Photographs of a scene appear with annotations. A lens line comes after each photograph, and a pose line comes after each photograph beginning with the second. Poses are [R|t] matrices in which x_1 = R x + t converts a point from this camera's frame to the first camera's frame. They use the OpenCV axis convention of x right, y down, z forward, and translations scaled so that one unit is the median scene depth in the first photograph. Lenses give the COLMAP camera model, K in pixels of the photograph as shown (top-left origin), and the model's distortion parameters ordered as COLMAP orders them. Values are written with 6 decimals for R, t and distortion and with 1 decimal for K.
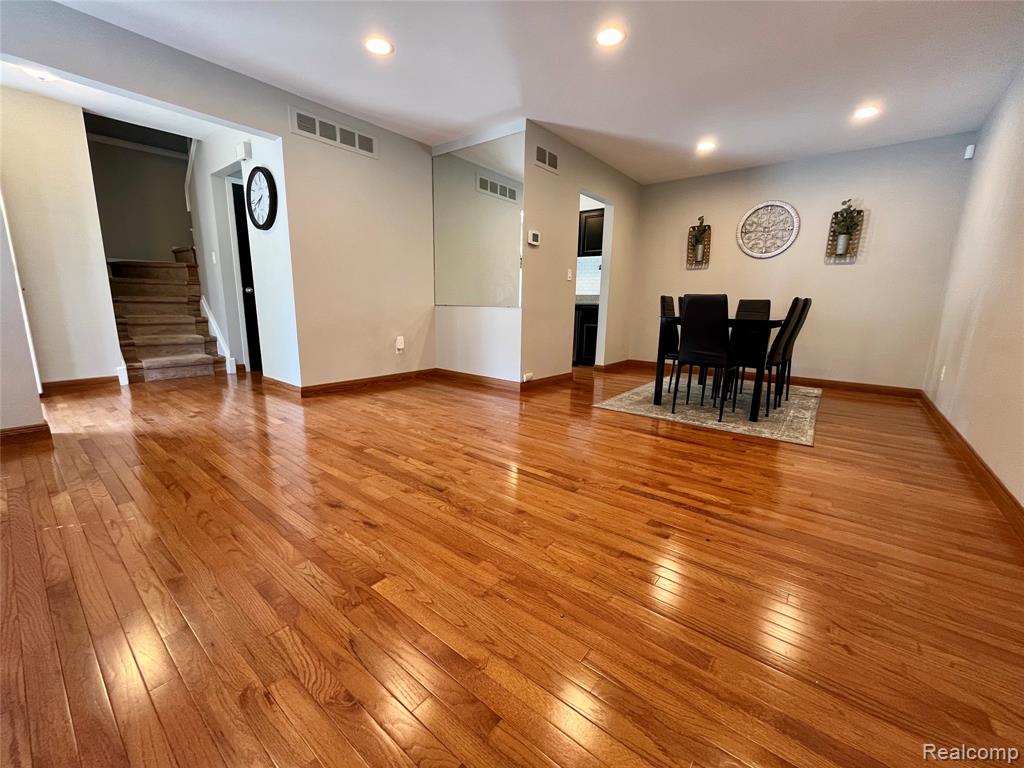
lens RADIAL K [[416.9, 0, 511.0], [0, 416.9, 384.4], [0, 0, 1]] dist [-0.002359, 0.000067]
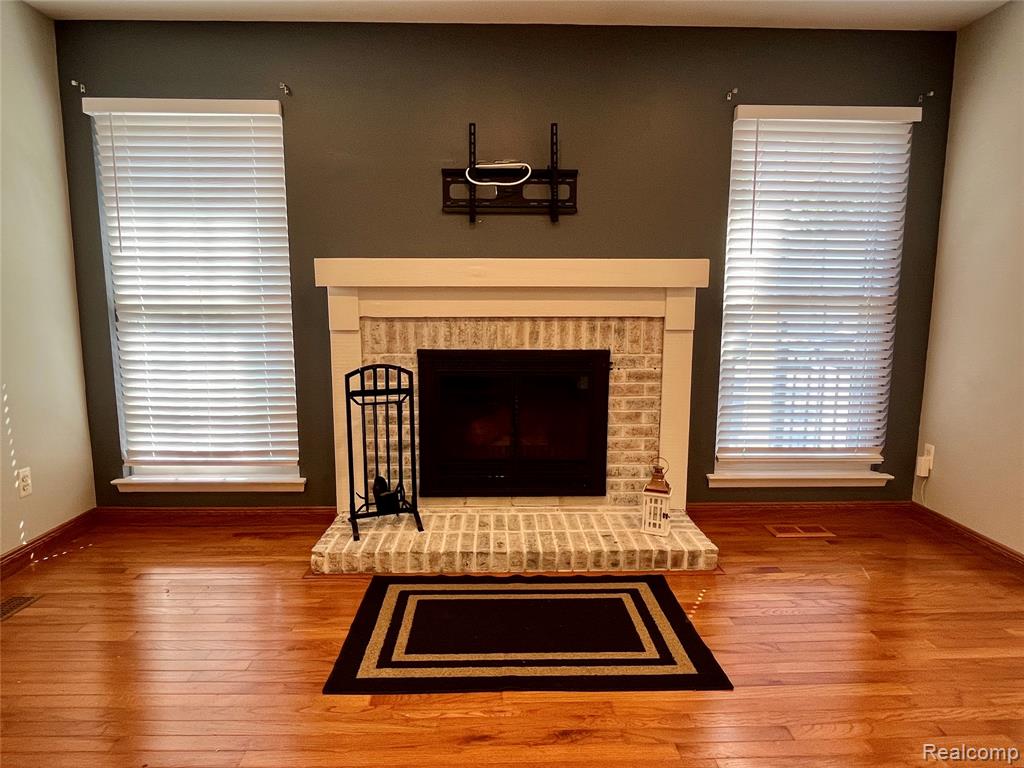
lens RADIAL K [[601.8, 0, 507.5], [0, 601.8, 385.2], [0, 0, 1]] dist [0.001850, -0.001637]
pose [[-0.757359, 0.069393, -0.649301, 0.085904], [-0.141953, 0.953063, 0.267433, -0.185336], [0.637383, 0.294713, -0.711960, 0.594909]]
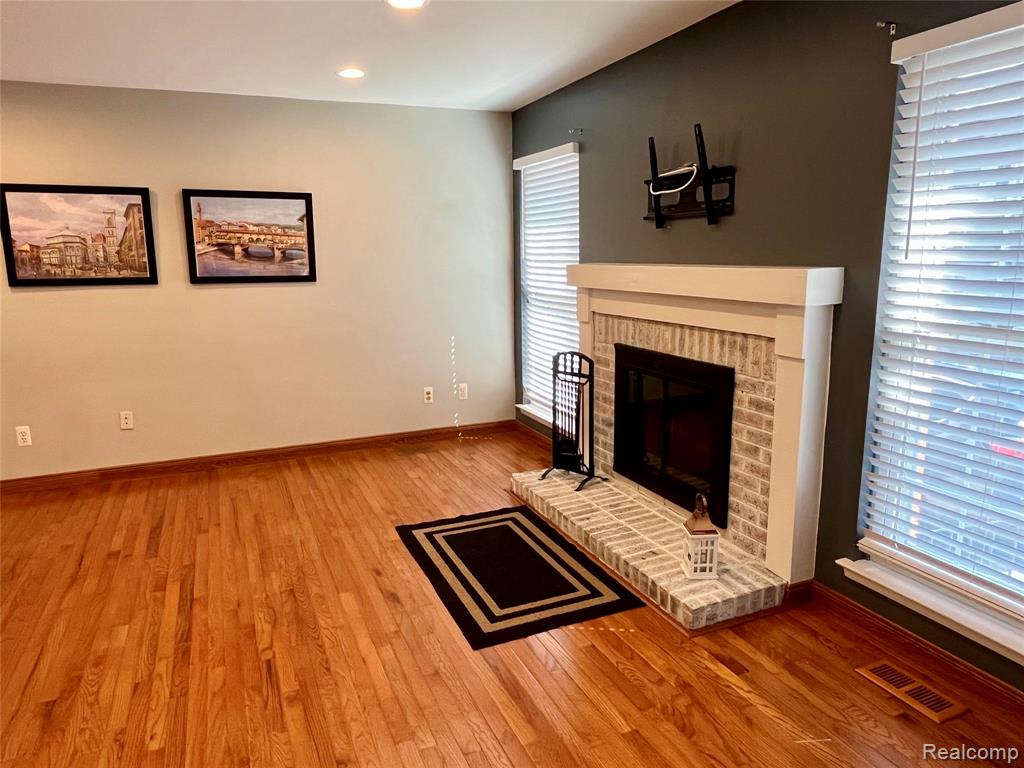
lens RADIAL K [[681.8, 0, 507.4], [0, 681.8, 386.0], [0, 0, 1]] dist [-0.001169, -0.001439]
pose [[-0.884527, -0.095198, 0.456672, -0.567625], [0.089022, 0.926518, 0.365569, -0.312469], [-0.457916, 0.364009, -0.811055, 0.837822]]
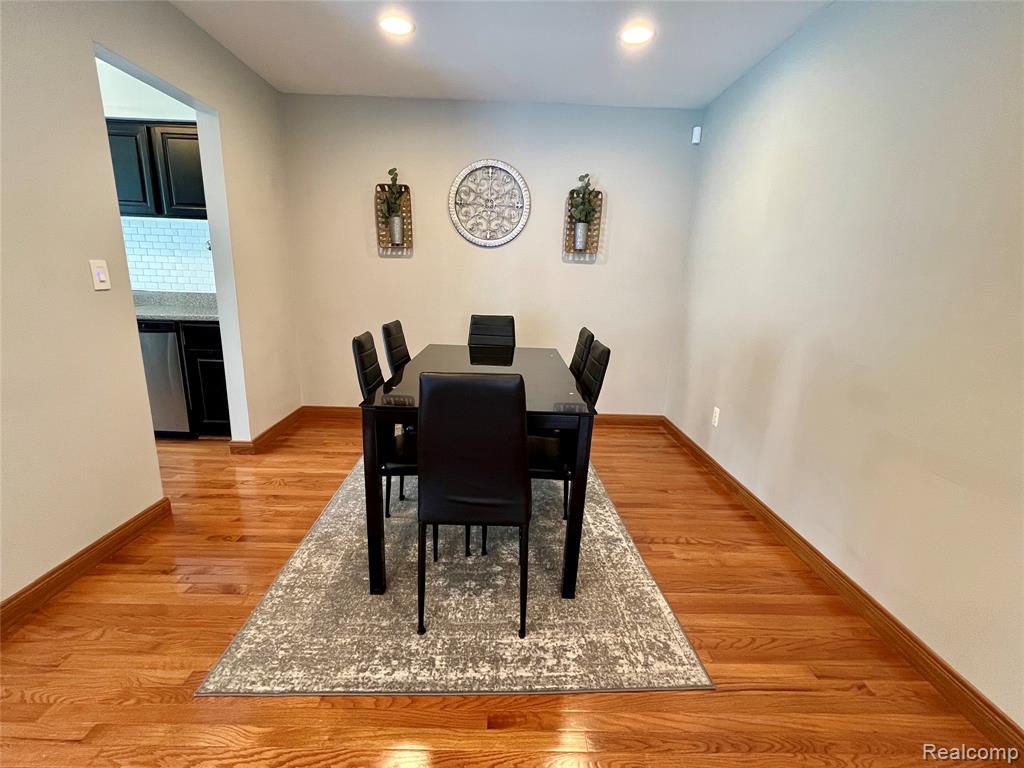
lens RADIAL K [[454.3, 0, 512.8], [0, 454.3, 382.6], [0, 0, 1]] dist [-0.000534, -0.000179]
pose [[0.762655, -0.142932, 0.630815, 0.160467], [0.104076, 0.989688, 0.098418, -0.172520], [-0.638377, -0.009407, 0.769667, 0.458737]]
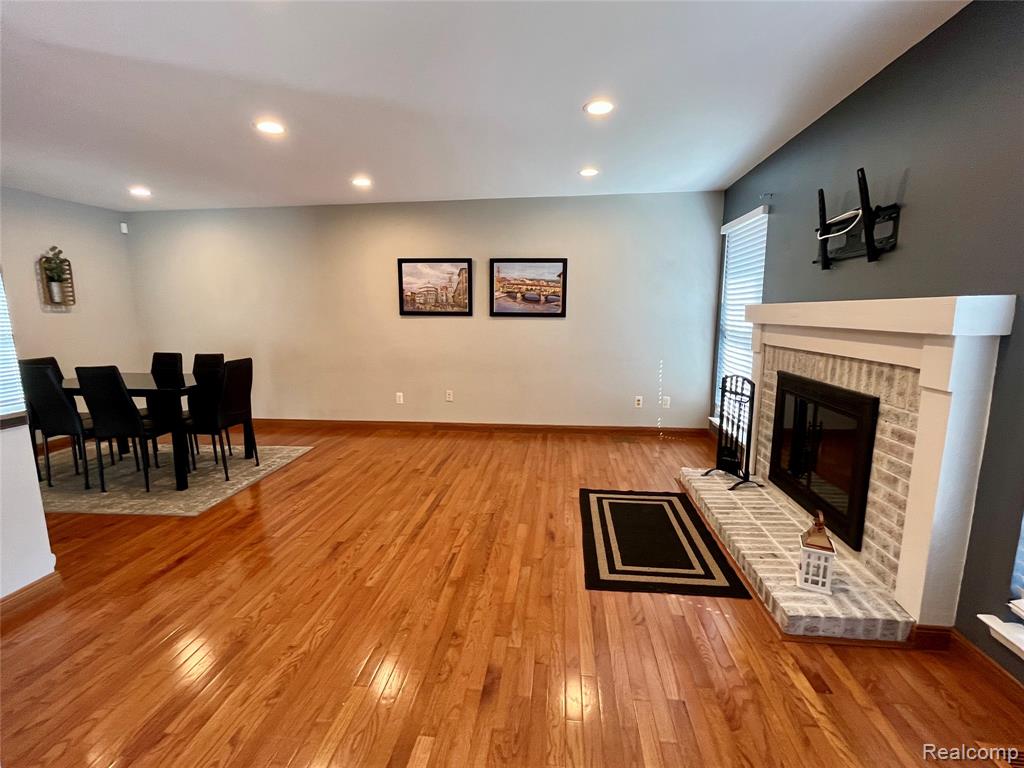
lens RADIAL K [[454.3, 0, 511.3], [0, 454.3, 383.5], [0, 0, 1]] dist [-0.000534, -0.000179]
pose [[-0.537913, -0.148167, 0.829877, -0.638553], [0.156368, 0.949812, 0.270935, -0.259088], [-0.828371, 0.275505, -0.487748, 0.711612]]
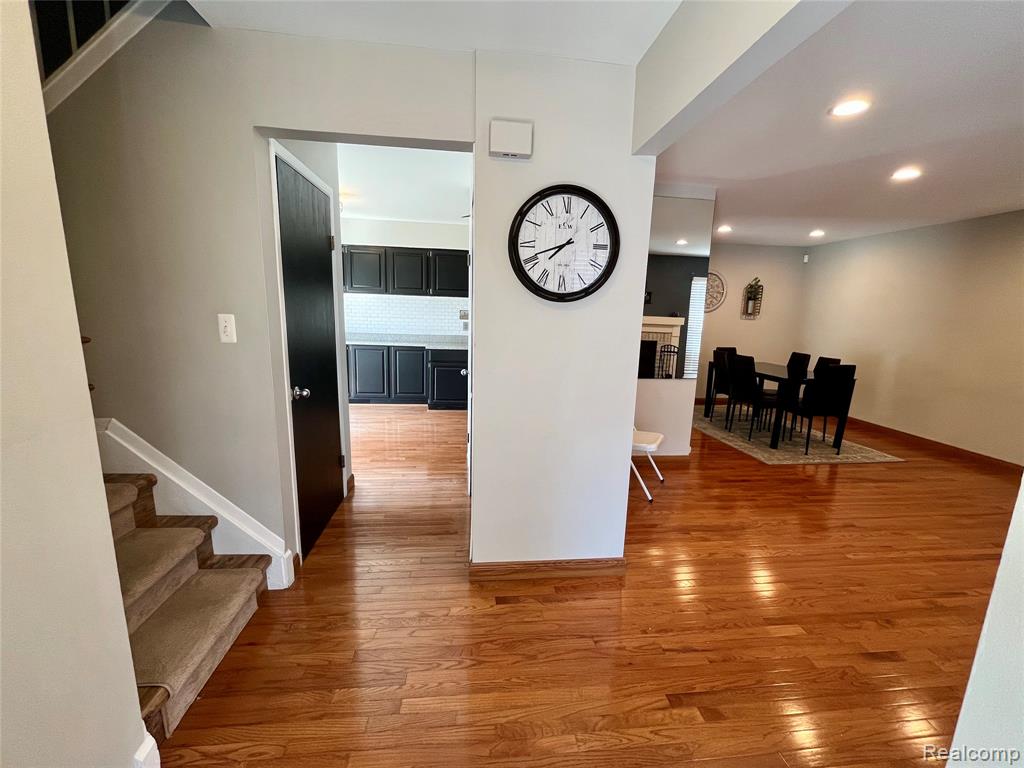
lens RADIAL K [[416.9, 0, 509.5], [0, 416.9, 383.7], [0, 0, 1]] dist [-0.002359, 0.000067]
pose [[0.705221, -0.126460, 0.697619, -0.861997], [0.122578, 0.990894, 0.055710, -0.255337], [-0.698311, 0.046225, 0.714300, 0.562828]]
